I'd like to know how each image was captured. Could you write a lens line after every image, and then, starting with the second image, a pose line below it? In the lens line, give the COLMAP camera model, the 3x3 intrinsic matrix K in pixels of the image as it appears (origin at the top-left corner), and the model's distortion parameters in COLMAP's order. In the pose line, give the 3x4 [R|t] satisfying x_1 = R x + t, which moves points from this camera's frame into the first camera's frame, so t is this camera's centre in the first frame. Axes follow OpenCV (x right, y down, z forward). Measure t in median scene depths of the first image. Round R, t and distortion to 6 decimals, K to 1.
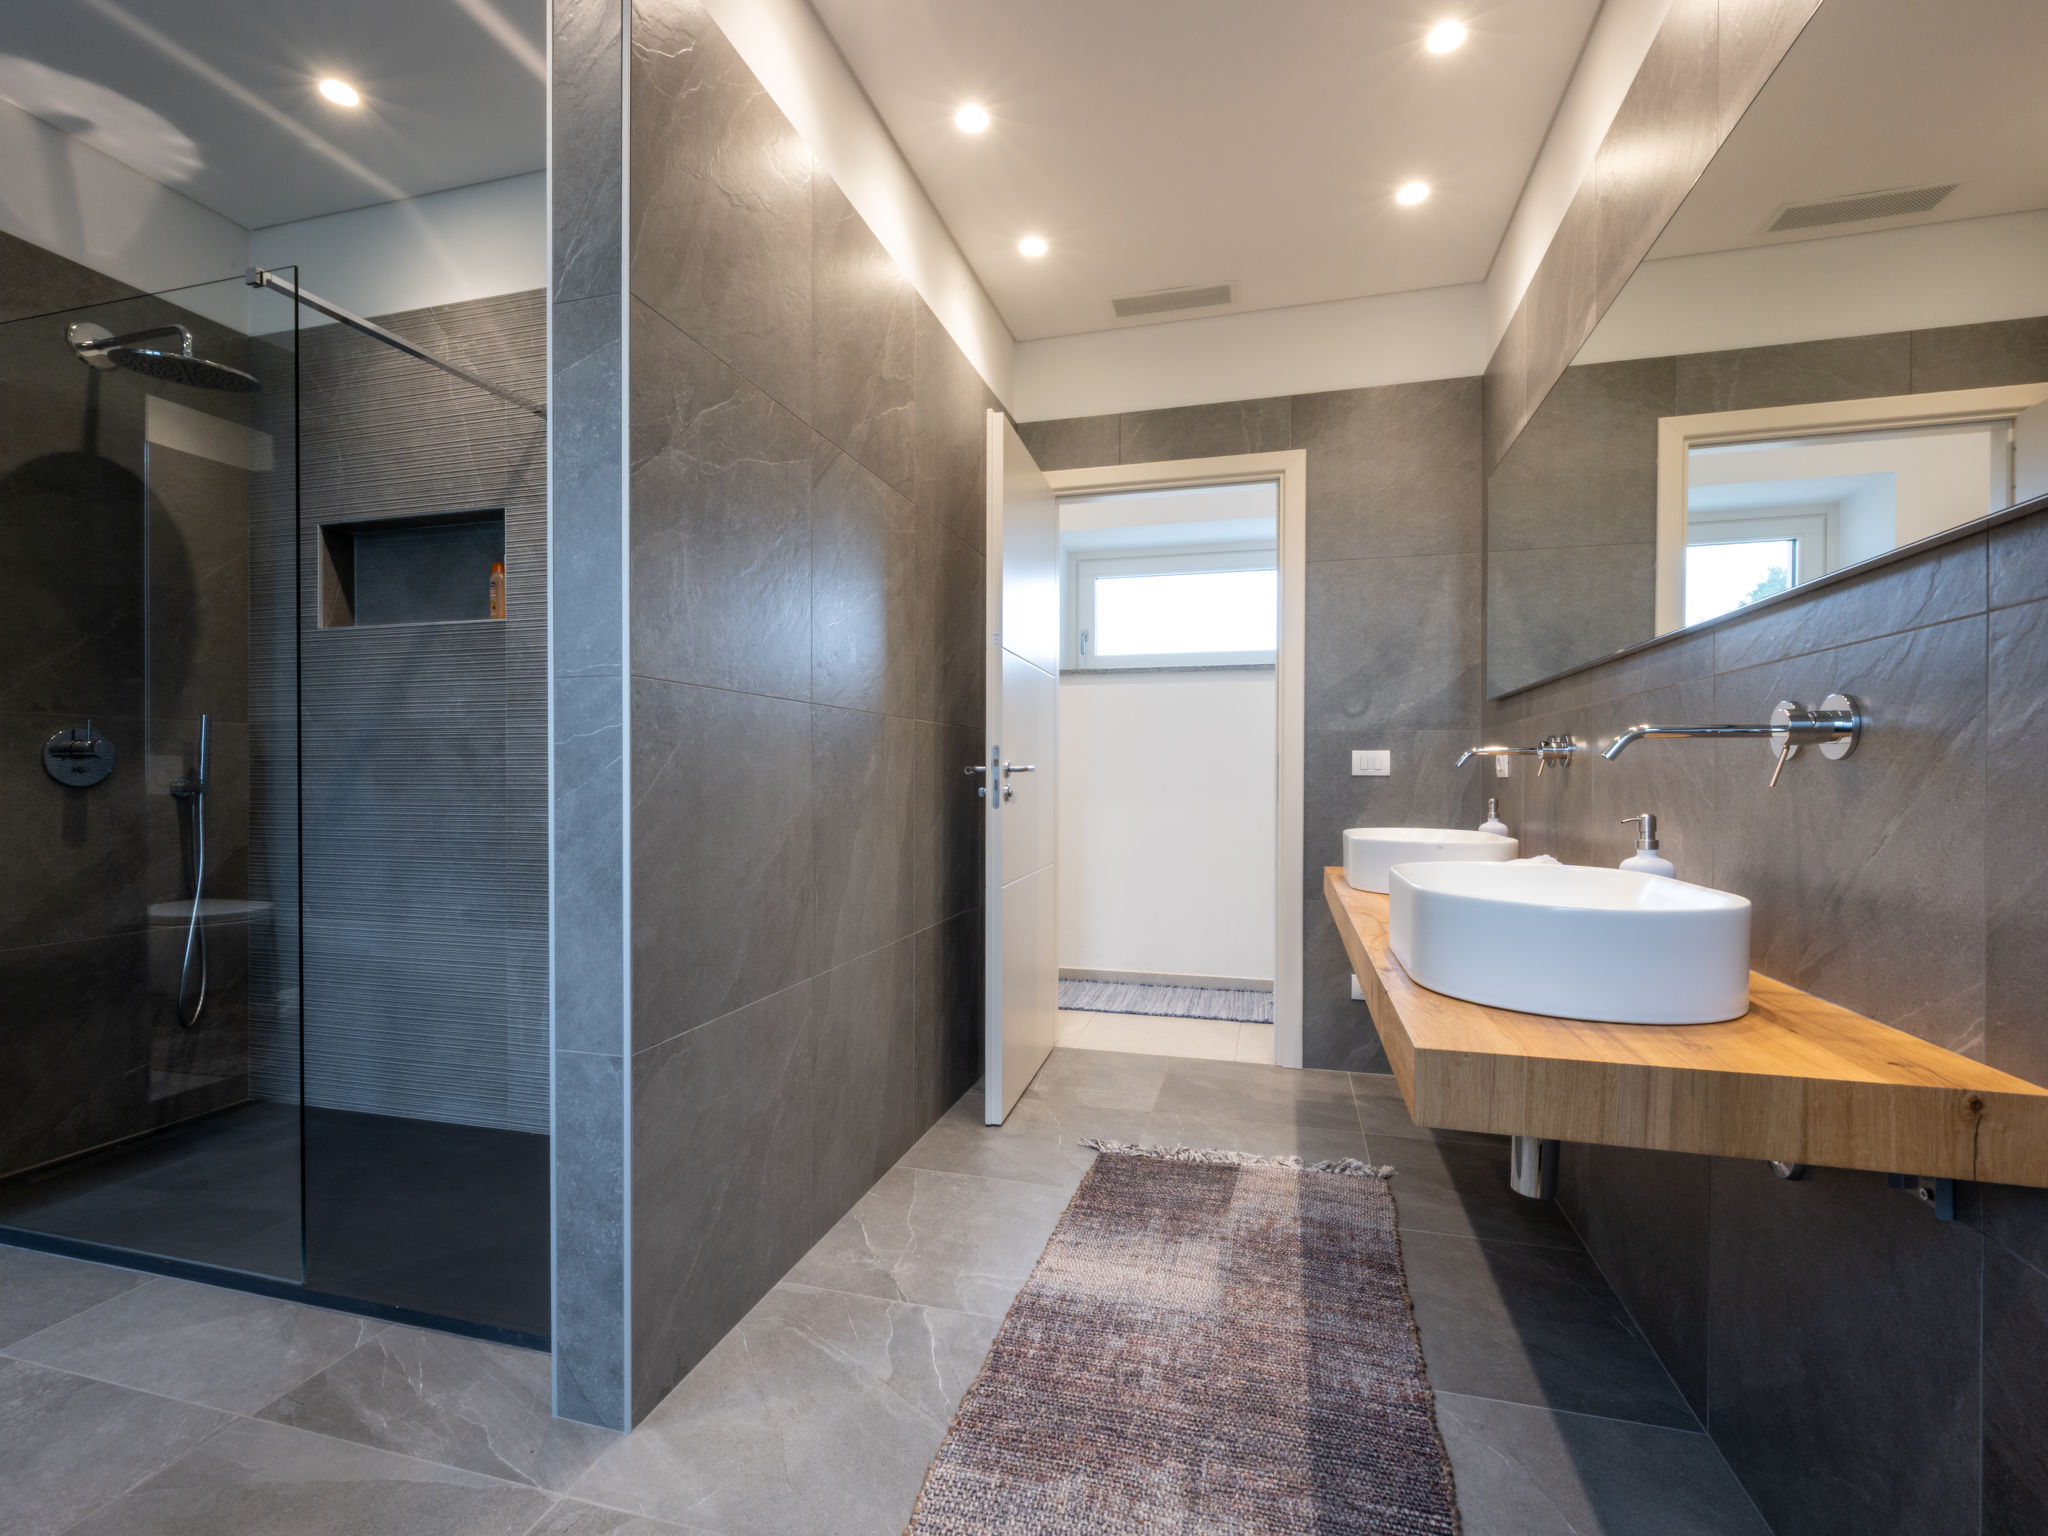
lens RADIAL K [[928.8, 0, 1045.5], [0, 928.8, 775.4], [0, 0, 1]] dist [-0.000850, -0.000903]
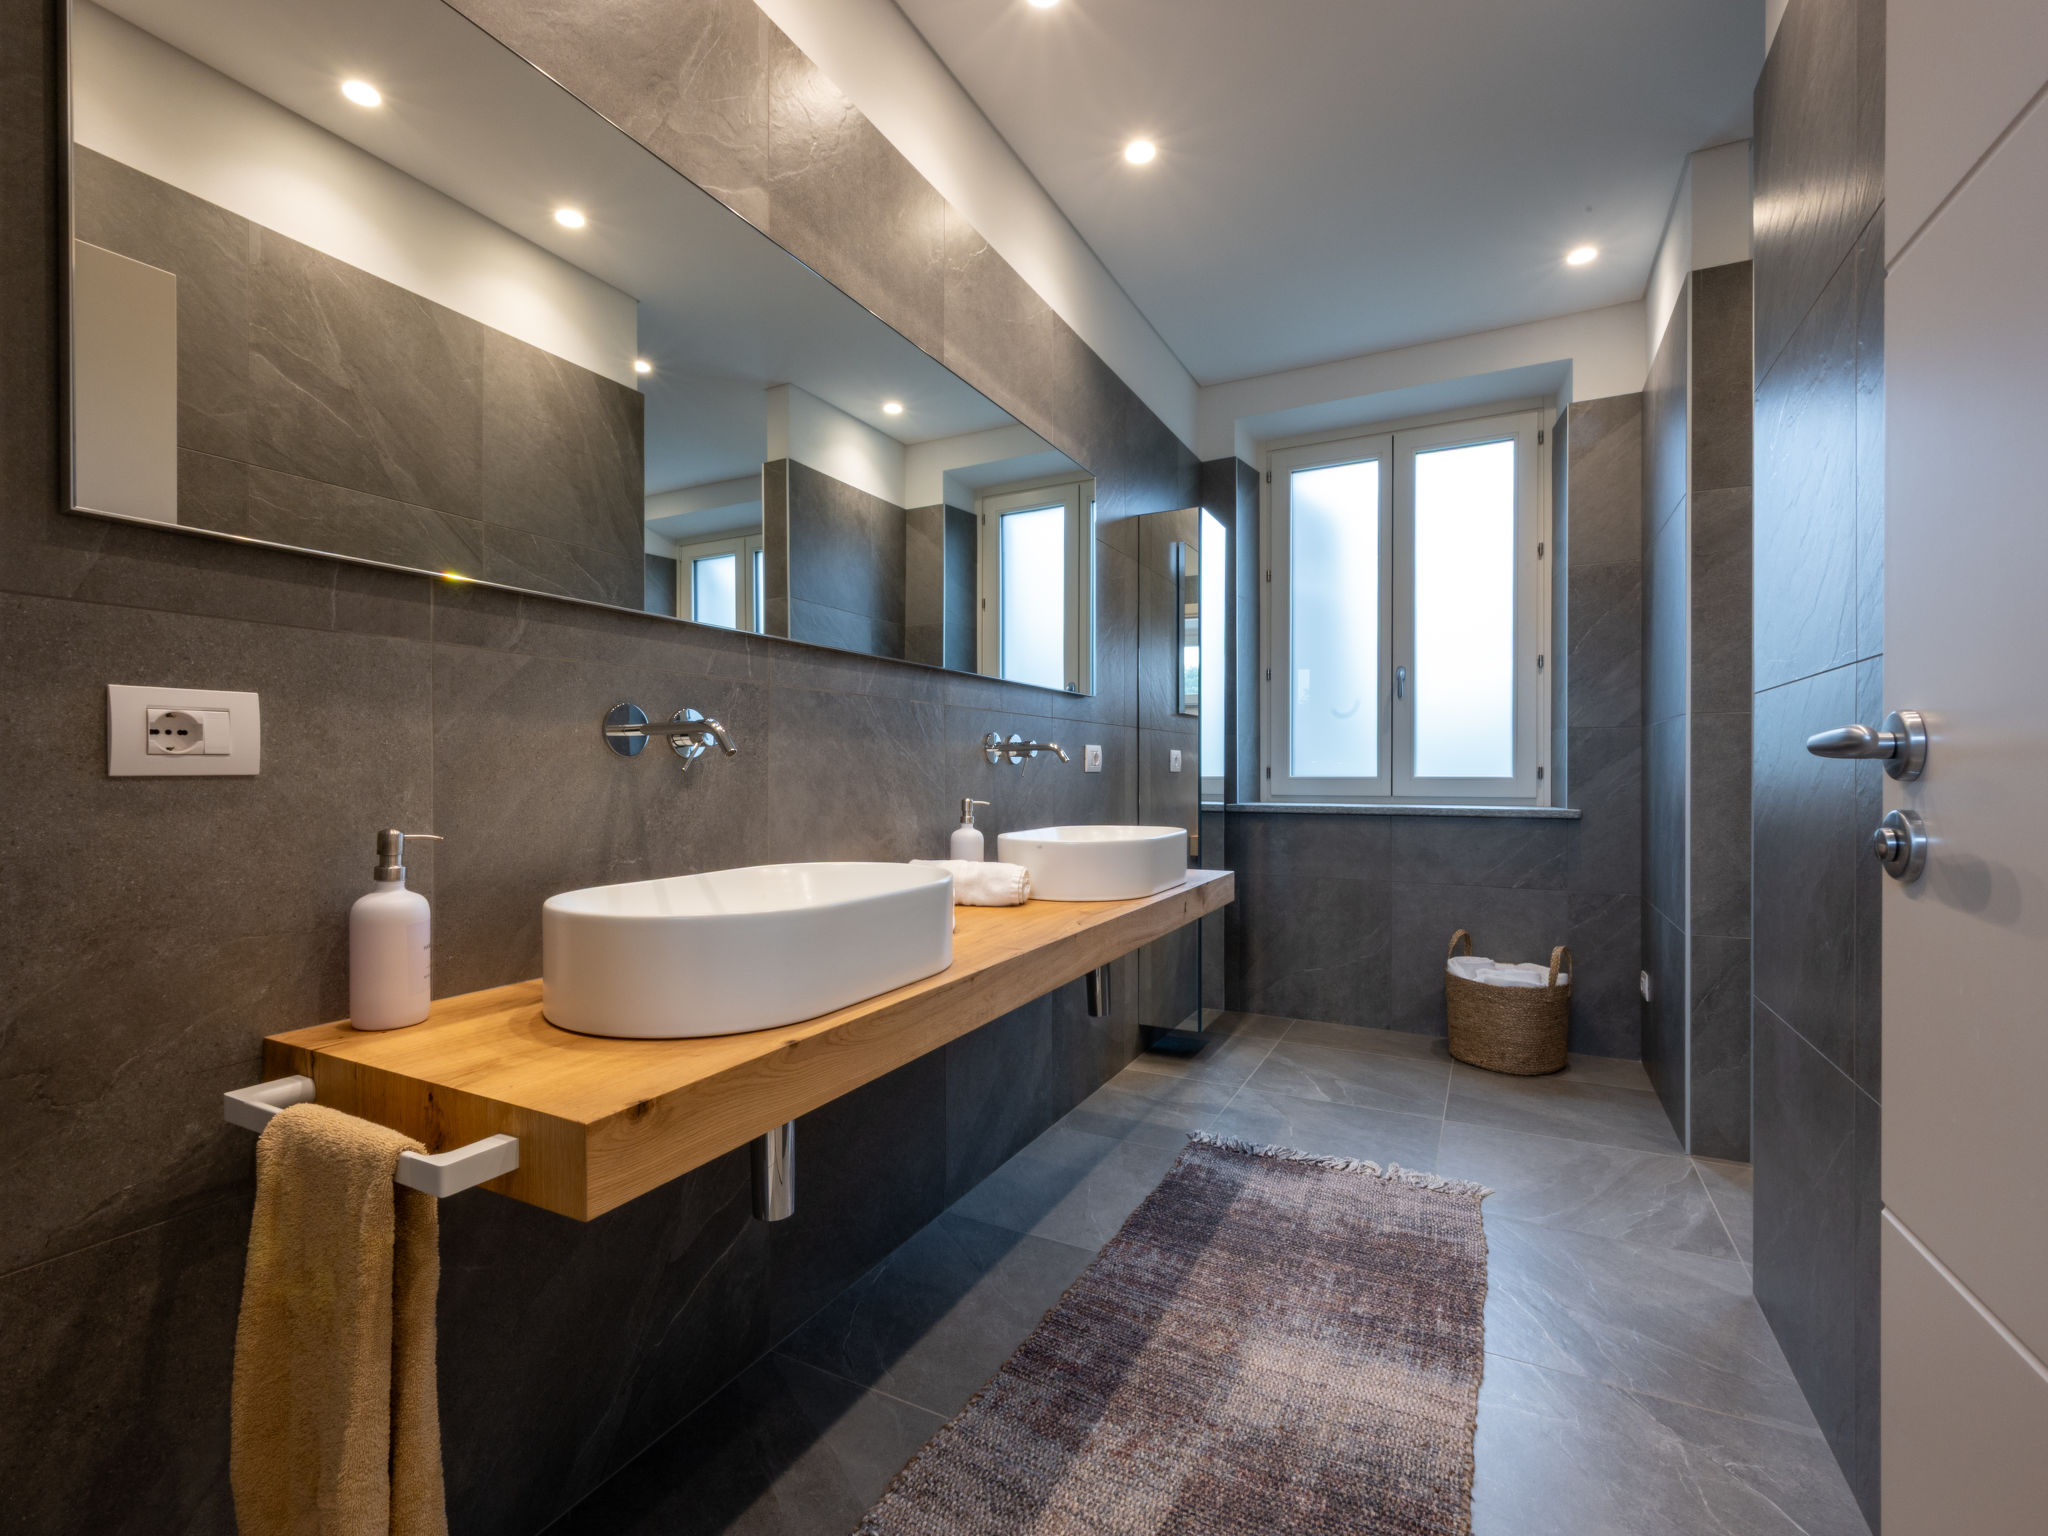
lens RADIAL K [[831.7, 0, 1112.9], [0, 831.7, 775.1], [0, 0, 1]] dist [0.000054, -0.000001]
pose [[-0.985502, -0.002882, 0.169637, 0.173834], [-0.001087, 0.999942, 0.010673, -0.006225], [-0.169658, 0.010334, -0.985449, 1.777223]]
